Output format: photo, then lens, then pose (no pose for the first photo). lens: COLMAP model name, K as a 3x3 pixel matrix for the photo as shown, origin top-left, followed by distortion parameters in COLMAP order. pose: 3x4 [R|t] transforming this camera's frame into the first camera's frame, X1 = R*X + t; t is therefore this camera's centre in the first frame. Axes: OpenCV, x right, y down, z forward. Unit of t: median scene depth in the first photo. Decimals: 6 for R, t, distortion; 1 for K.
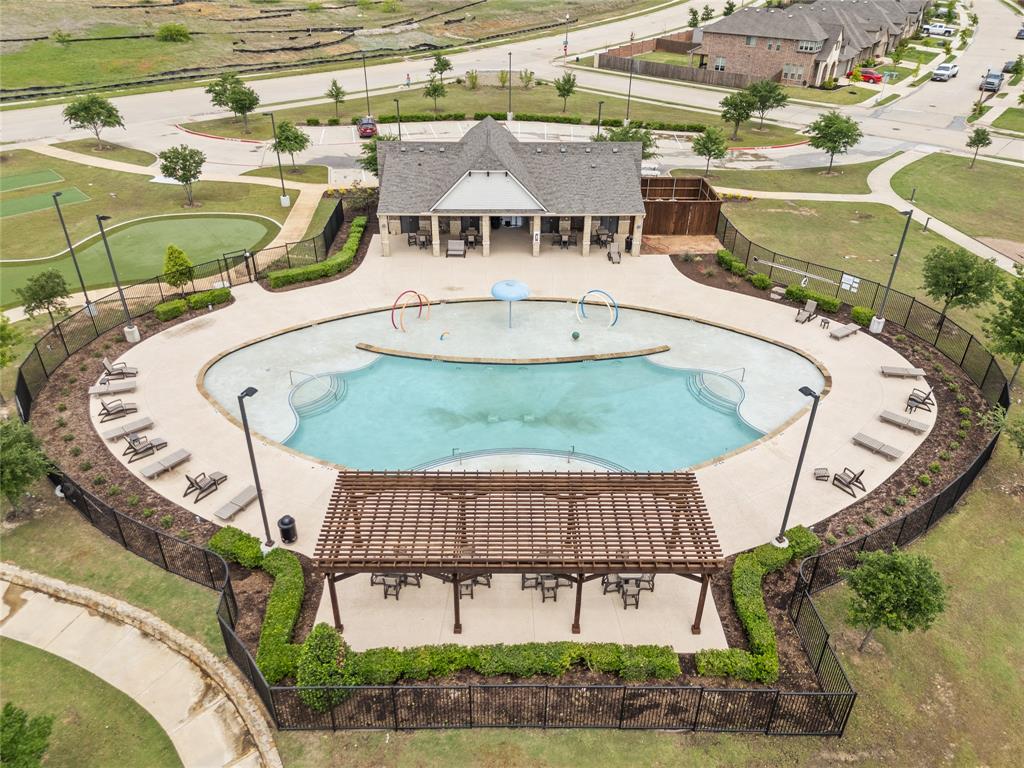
lens RADIAL K [[757.2, 0, 512.0], [0, 757.2, 384.0], [0, 0, 1]] dist [0.043025, -0.005669]
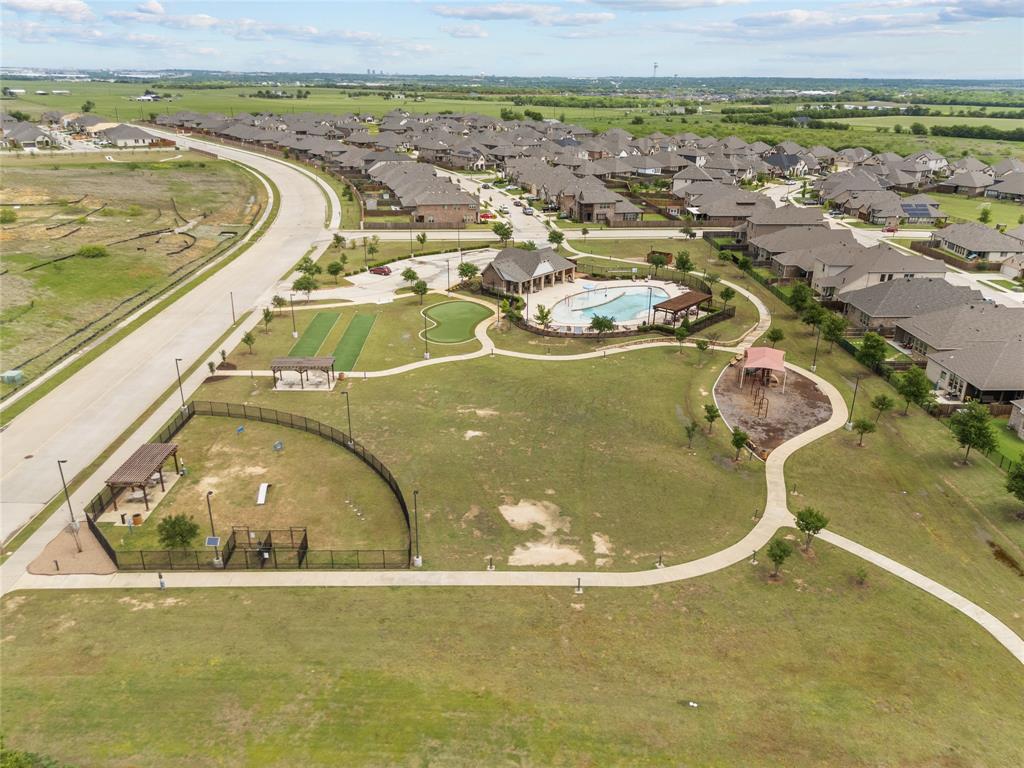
lens RADIAL K [[757.2, 0, 512.0], [0, 757.2, 384.0], [0, 0, 1]] dist [0.043025, -0.005669]
pose [[0.666420, -0.287072, 0.688094, -2.705117], [0.393288, 0.919411, 0.002676, 0.130283], [-0.633410, 0.268836, 0.725616, -1.133101]]
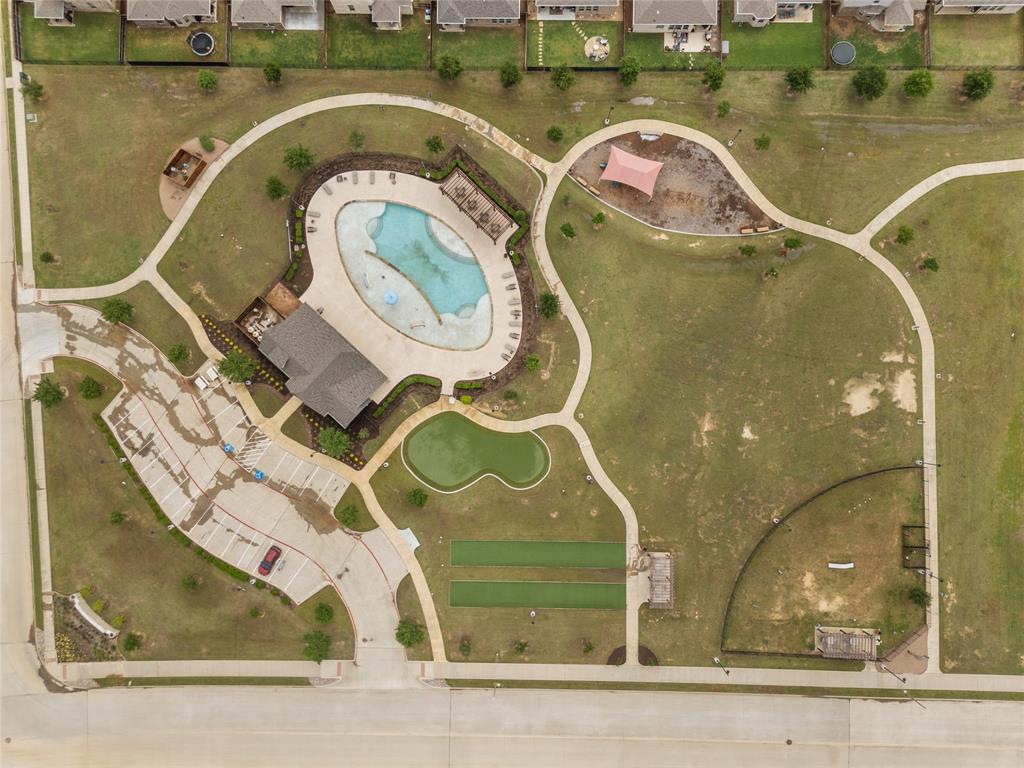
lens RADIAL K [[757.2, 0, 512.0], [0, 757.2, 384.0], [0, 0, 1]] dist [0.043025, -0.005669]
pose [[-0.719220, -0.694698, 0.010859, -0.586272], [0.364979, -0.364470, 0.856710, -2.520084], [-0.591197, 0.620126, 0.515684, -0.532084]]
